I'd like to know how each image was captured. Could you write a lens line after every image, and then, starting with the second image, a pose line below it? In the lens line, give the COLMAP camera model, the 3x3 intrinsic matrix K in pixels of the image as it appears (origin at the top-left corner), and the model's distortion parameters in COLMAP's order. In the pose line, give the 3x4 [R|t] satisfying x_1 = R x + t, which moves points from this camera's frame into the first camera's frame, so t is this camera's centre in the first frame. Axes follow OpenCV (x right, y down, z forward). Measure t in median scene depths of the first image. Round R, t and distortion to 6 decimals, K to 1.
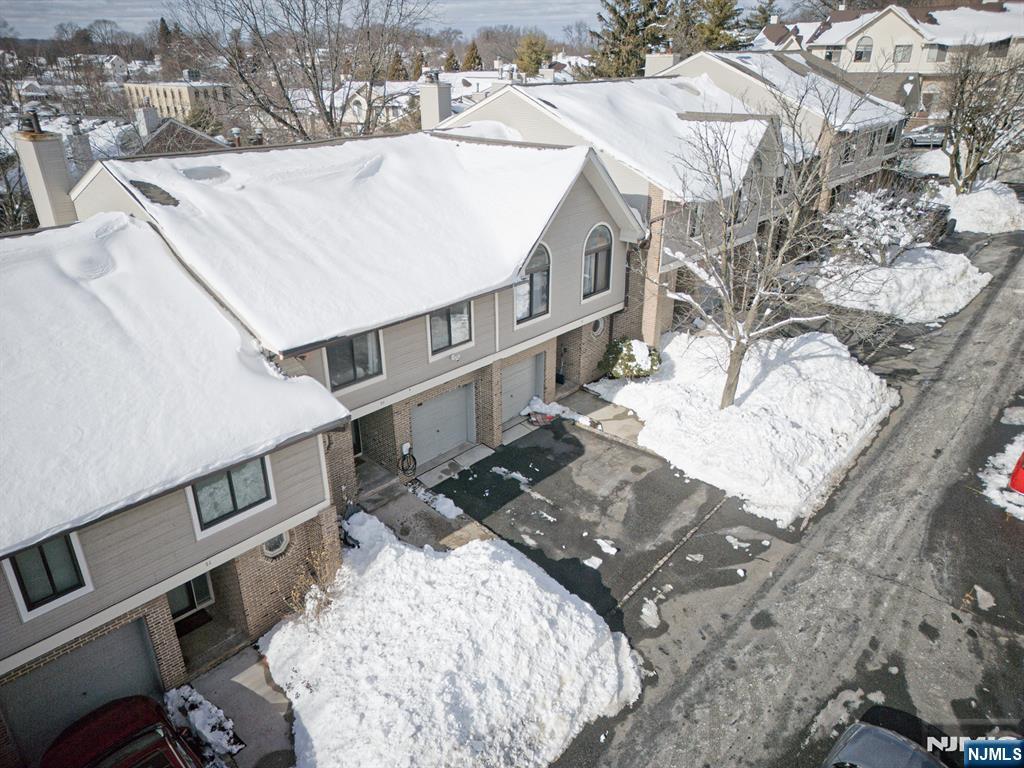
lens RADIAL K [[724.9, 0, 510.8], [0, 724.9, 385.4], [0, 0, 1]] dist [0.022198, -0.006886]
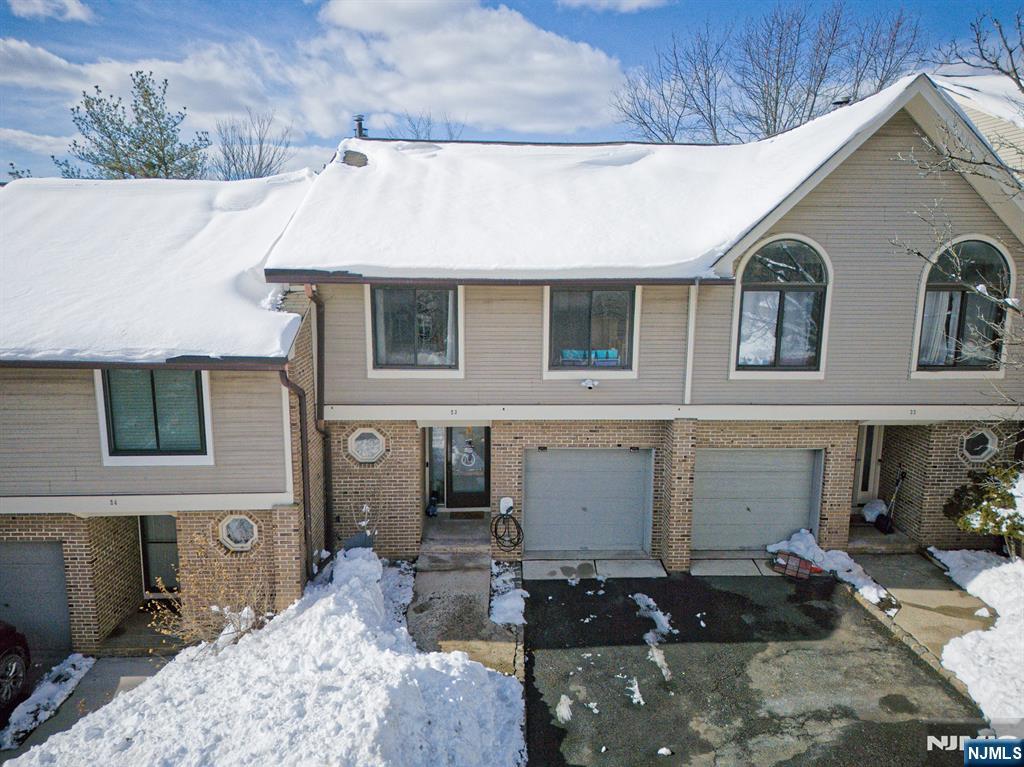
lens RADIAL K [[724.9, 0, 513.6], [0, 724.9, 381.4], [0, 0, 1]] dist [0.022198, -0.006886]
pose [[0.695382, 0.126222, -0.707468, 0.304347], [-0.309384, 0.941135, -0.136188, 0.062831], [0.648633, 0.313582, 0.693499, 0.465092]]
